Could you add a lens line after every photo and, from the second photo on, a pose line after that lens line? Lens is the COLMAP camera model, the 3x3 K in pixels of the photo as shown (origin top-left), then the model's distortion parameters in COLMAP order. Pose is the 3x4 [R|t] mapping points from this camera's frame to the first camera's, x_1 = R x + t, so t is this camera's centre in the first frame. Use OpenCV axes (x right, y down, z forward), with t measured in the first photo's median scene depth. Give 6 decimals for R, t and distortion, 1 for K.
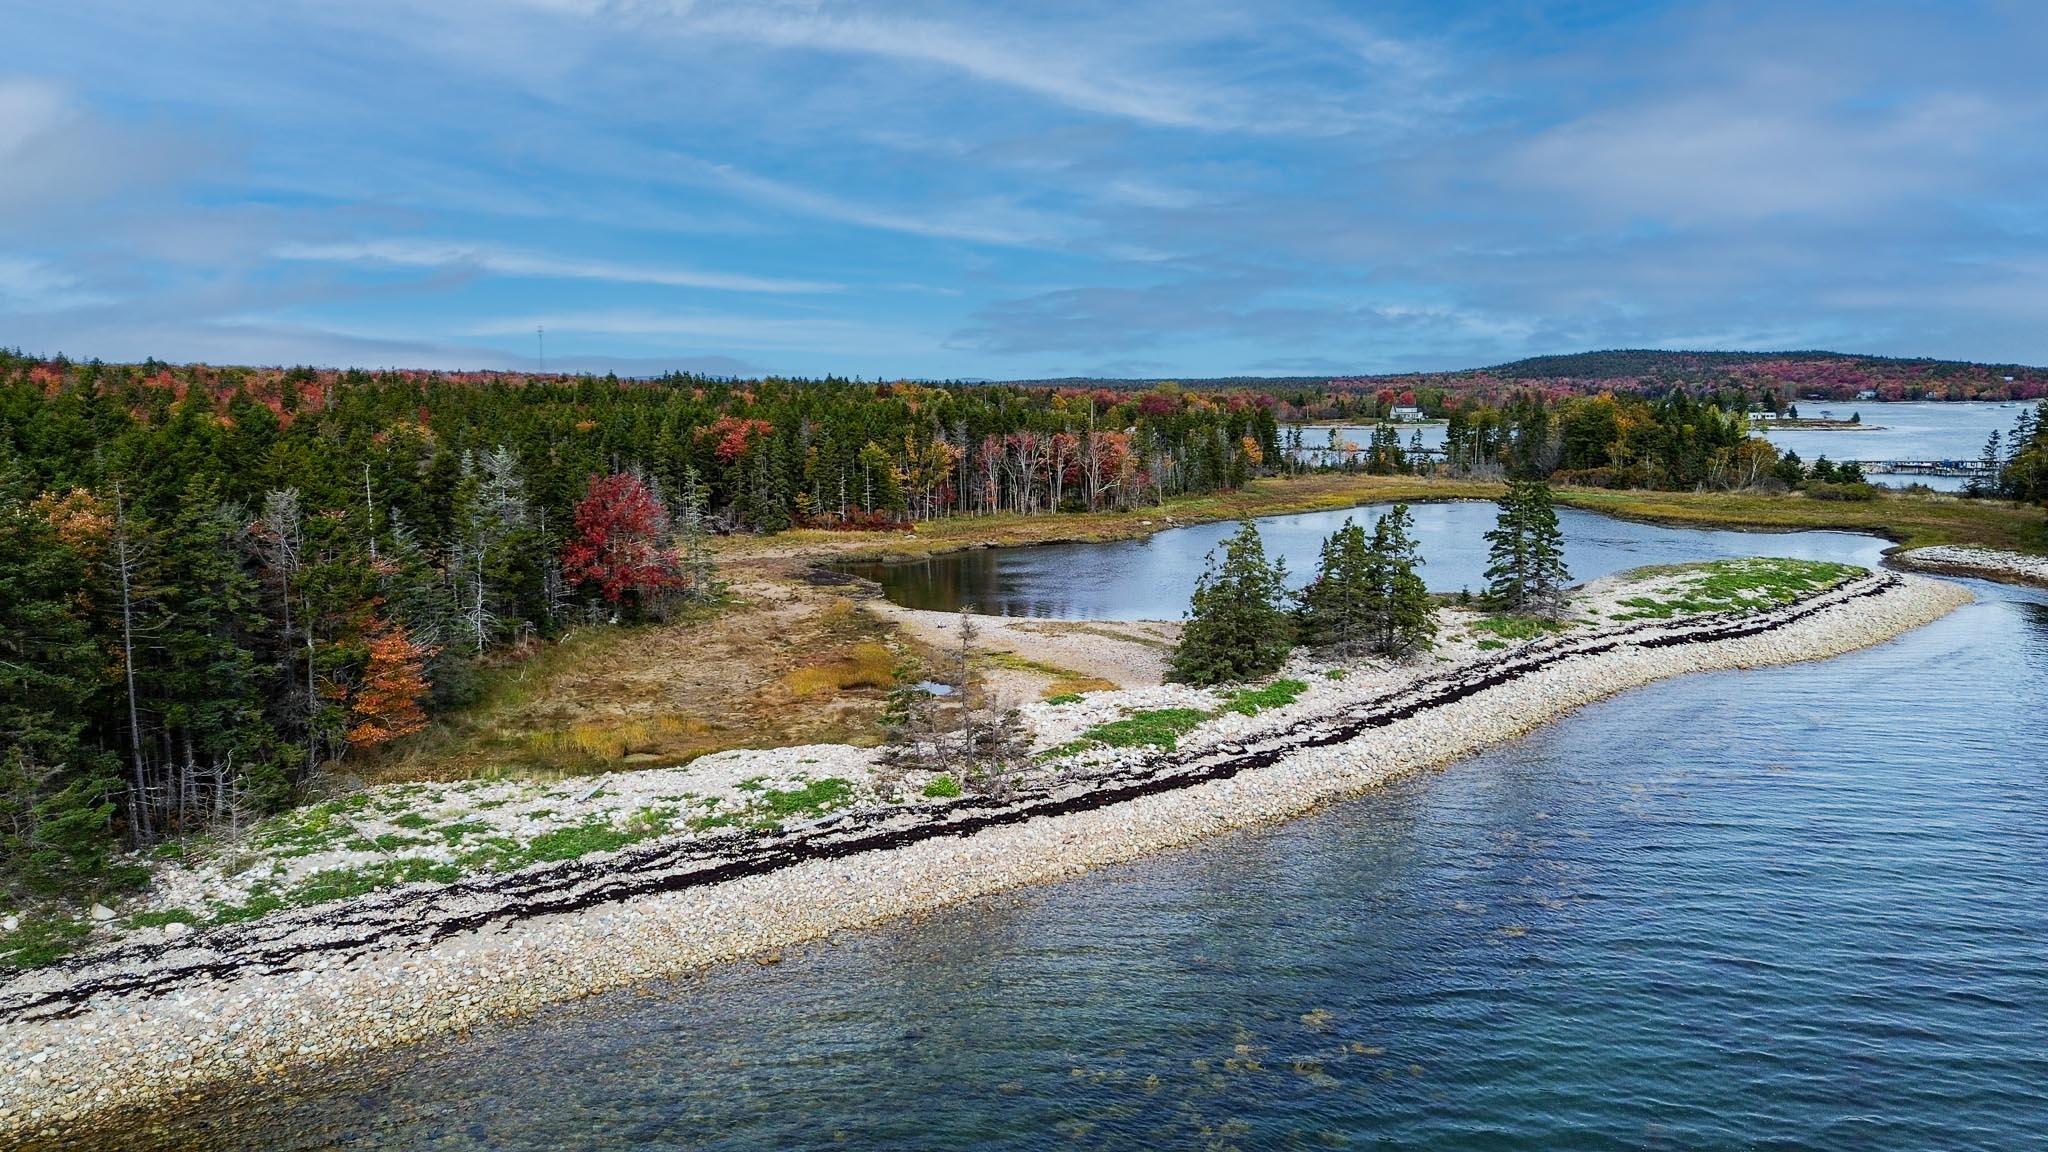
lens RADIAL K [[1453.2, 0, 1024.0], [0, 1453.2, 576.0], [0, 0, 1]] dist [0.064901, -0.058247]
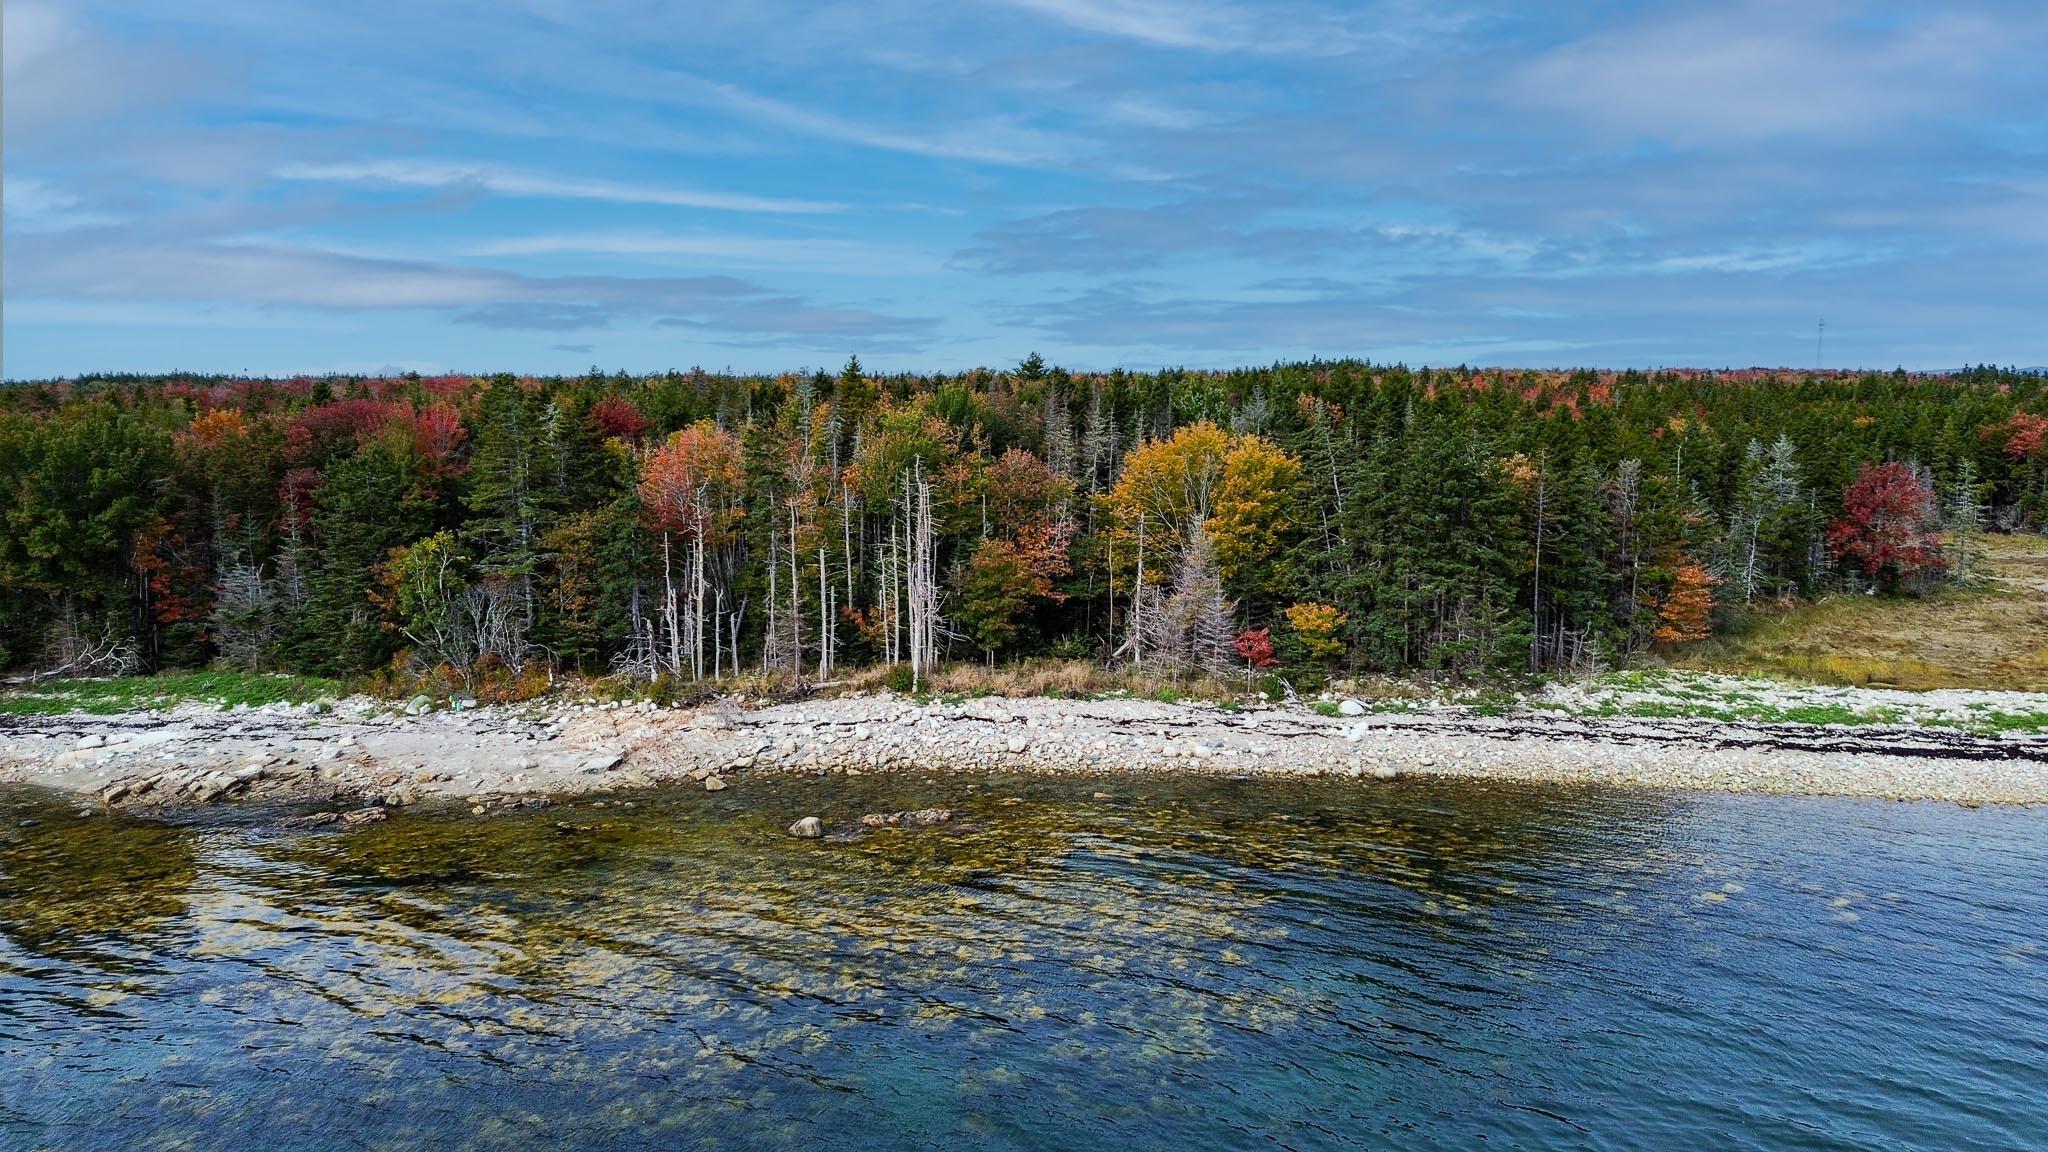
lens RADIAL K [[1453.2, 0, 1024.0], [0, 1453.2, 576.0], [0, 0, 1]] dist [0.064901, -0.058247]
pose [[0.693216, 0.087782, -0.715364, 0.133611], [-0.086961, 0.995491, 0.037887, 0.052483], [0.715465, 0.035945, 0.697724, -0.441948]]
